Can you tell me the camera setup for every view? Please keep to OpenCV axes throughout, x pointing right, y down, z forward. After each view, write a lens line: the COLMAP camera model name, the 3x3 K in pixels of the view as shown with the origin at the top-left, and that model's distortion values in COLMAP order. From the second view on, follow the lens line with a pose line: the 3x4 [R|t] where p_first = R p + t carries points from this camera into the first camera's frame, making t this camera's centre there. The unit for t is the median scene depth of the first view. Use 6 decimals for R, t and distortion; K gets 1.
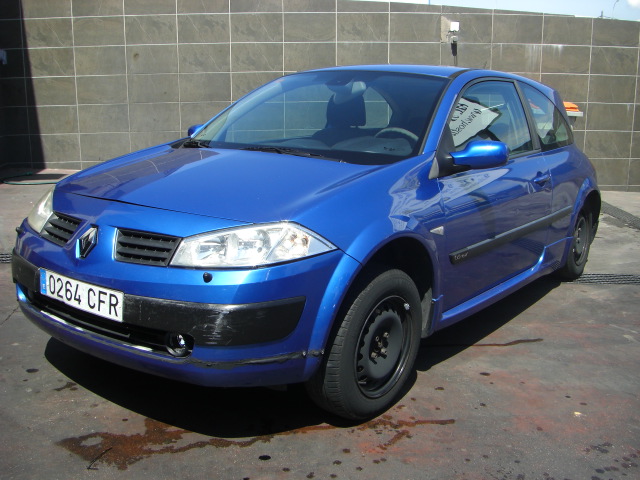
lens RADIAL K [[713.5, 0, 318.3], [0, 713.5, 238.5], [0, 0, 1]] dist [-0.140287, 0.000000]
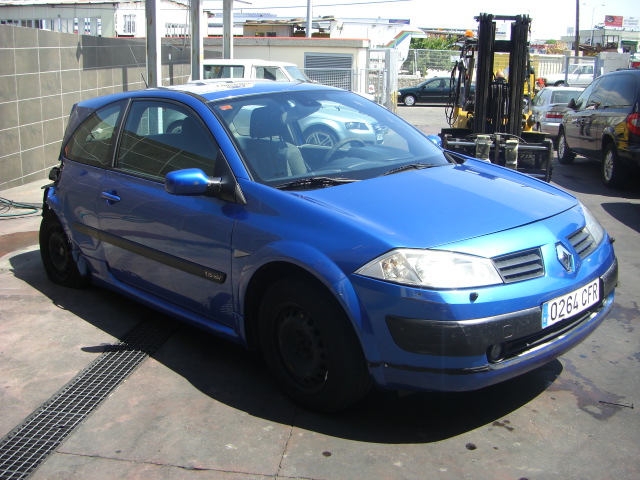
lens RADIAL K [[713.5, 0, 318.2], [0, 713.5, 242.4], [0, 0, 1]] dist [-0.140287, 0.000000]
pose [[0.184901, -0.257883, 0.948318, -1.481245], [0.231307, 0.949268, 0.213042, -0.354522], [-0.955149, 0.179961, 0.235171, 1.114808]]
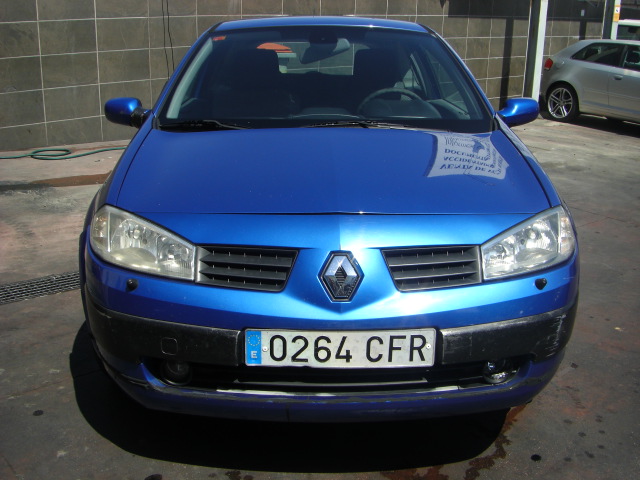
lens RADIAL K [[713.5, 0, 320.4], [0, 713.5, 238.0], [0, 0, 1]] dist [-0.140287, 0.000000]
pose [[0.781101, -0.184350, 0.596571, -0.779278], [0.132369, 0.982595, 0.130326, -0.132964], [-0.610213, -0.022830, 0.791908, 0.434240]]
